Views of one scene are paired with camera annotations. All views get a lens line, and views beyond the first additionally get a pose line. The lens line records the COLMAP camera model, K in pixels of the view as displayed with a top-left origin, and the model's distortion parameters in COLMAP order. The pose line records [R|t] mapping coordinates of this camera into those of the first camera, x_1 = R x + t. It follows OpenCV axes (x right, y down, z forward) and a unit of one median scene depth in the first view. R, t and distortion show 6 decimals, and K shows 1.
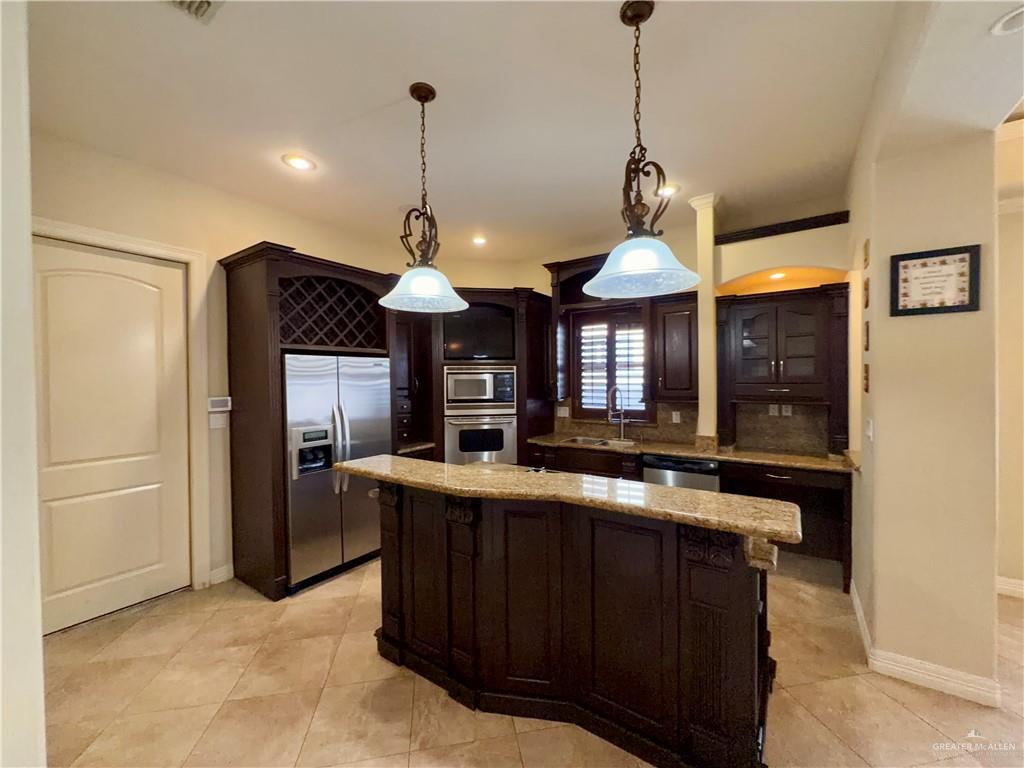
lens RADIAL K [[407.3, 0, 510.0], [0, 407.3, 382.4], [0, 0, 1]] dist [0.001961, 0.000204]
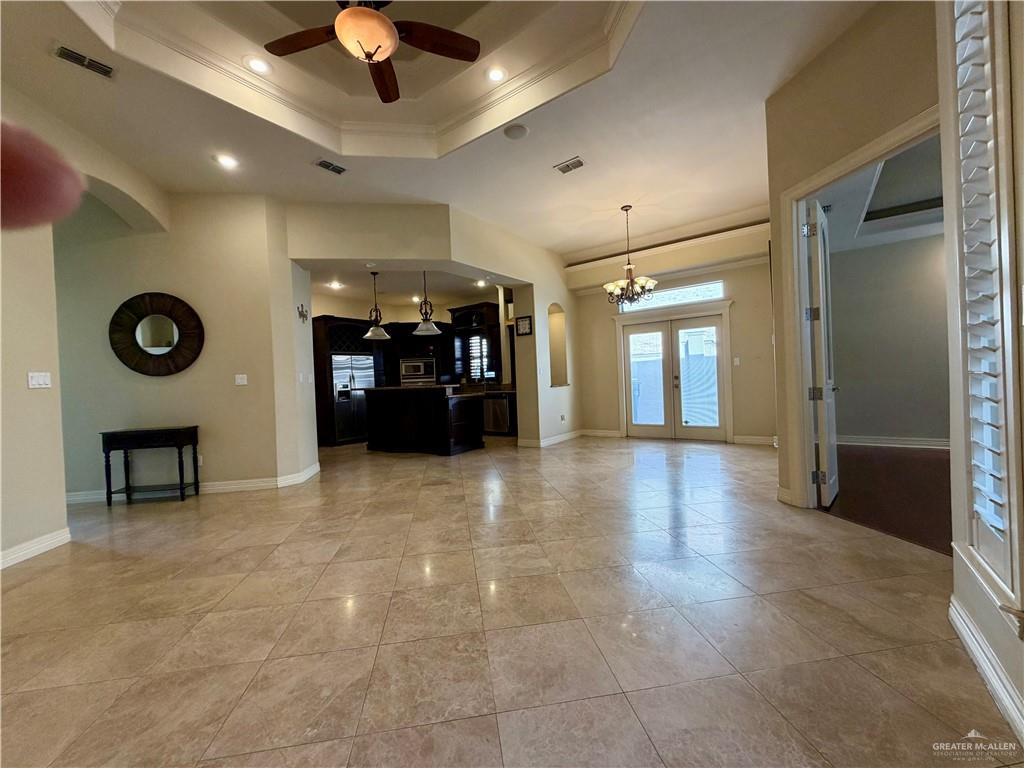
lens RADIAL K [[407.3, 0, 501.4], [0, 407.3, 380.4], [0, 0, 1]] dist [0.001961, 0.000204]
pose [[0.998233, -0.032427, -0.049800, 0.794139], [0.031993, 0.999443, -0.009482, 0.179881], [0.050080, 0.007872, 0.998714, -1.865721]]
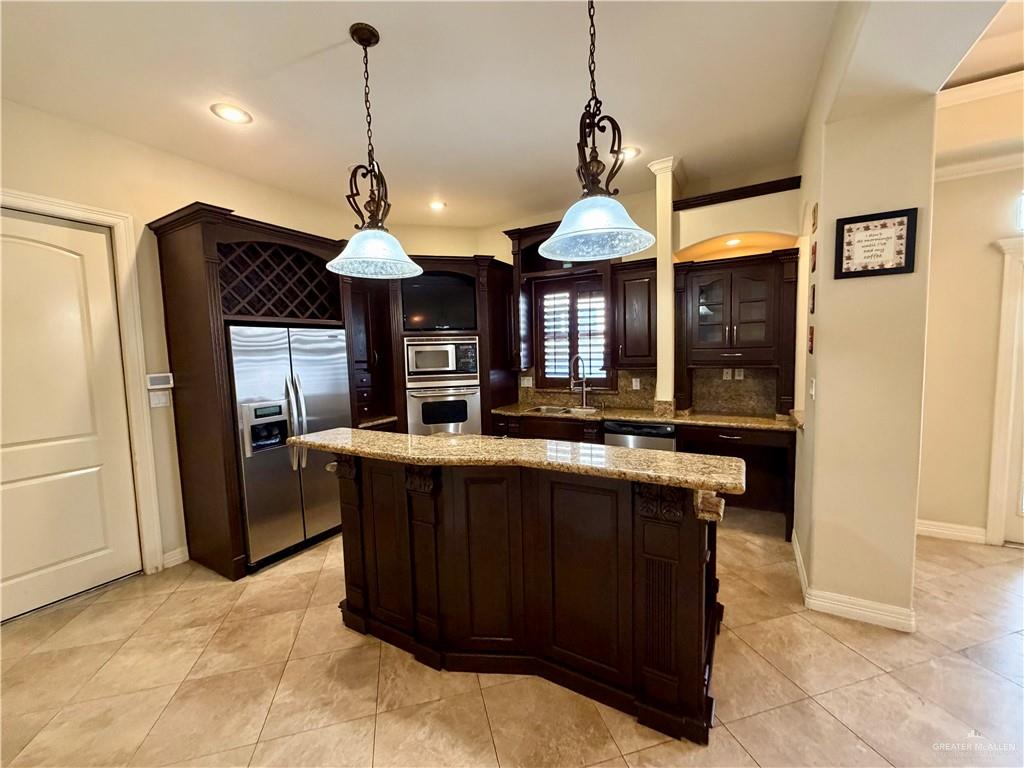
lens RADIAL K [[407.3, 0, 507.1], [0, 407.3, 382.4], [0, 0, 1]] dist [0.001961, 0.000204]
pose [[0.997066, -0.024258, 0.072597, 0.017165], [0.019521, 0.997677, 0.065259, 0.013292], [-0.074011, -0.063651, 0.995224, 0.010634]]
